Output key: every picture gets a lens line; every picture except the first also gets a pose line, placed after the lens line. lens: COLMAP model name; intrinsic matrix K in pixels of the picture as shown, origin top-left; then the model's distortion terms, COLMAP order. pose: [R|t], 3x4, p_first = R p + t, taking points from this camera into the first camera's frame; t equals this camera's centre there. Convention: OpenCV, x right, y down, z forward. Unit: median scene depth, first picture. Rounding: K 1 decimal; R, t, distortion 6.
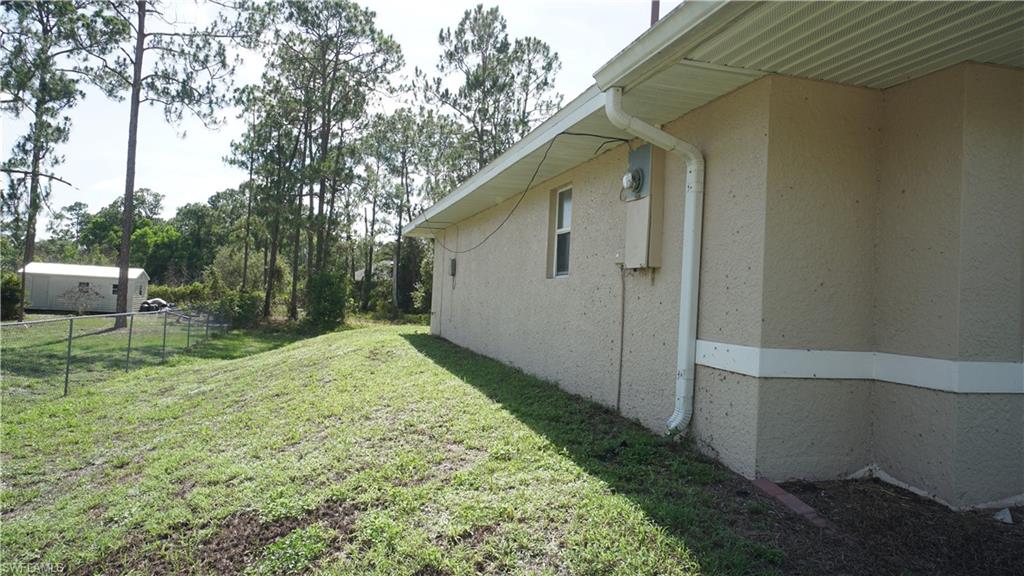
lens RADIAL K [[671.7, 0, 512.9], [0, 671.7, 287.1], [0, 0, 1]] dist [0.003640, 0.000148]
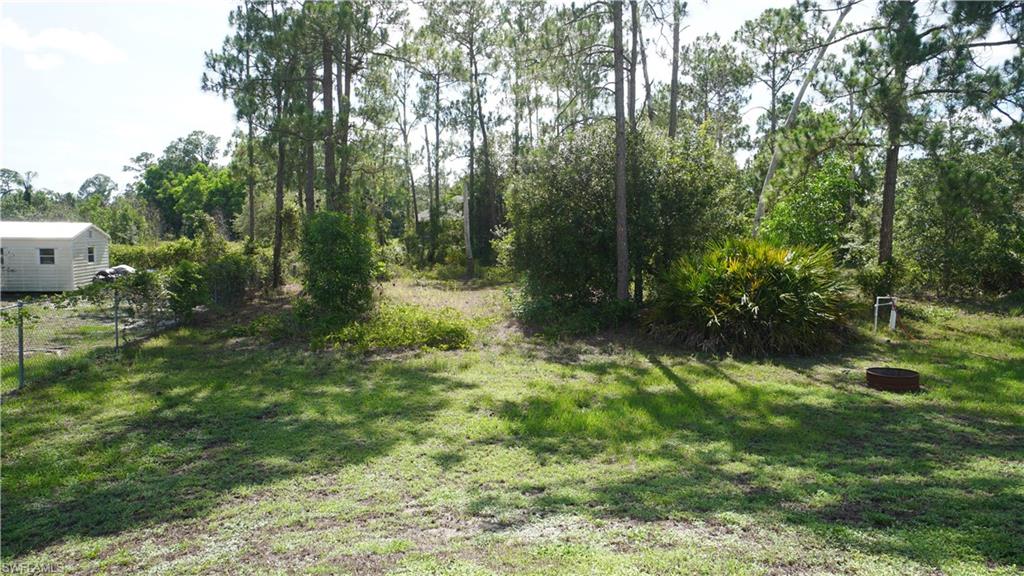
lens RADIAL K [[671.7, 0, 512.3], [0, 671.7, 289.4], [0, 0, 1]] dist [0.003640, 0.000148]
pose [[0.992103, -0.034036, -0.120721, -0.038387], [0.046129, 0.994034, 0.098835, -0.005219], [0.116637, -0.103624, 0.987754, 0.253217]]
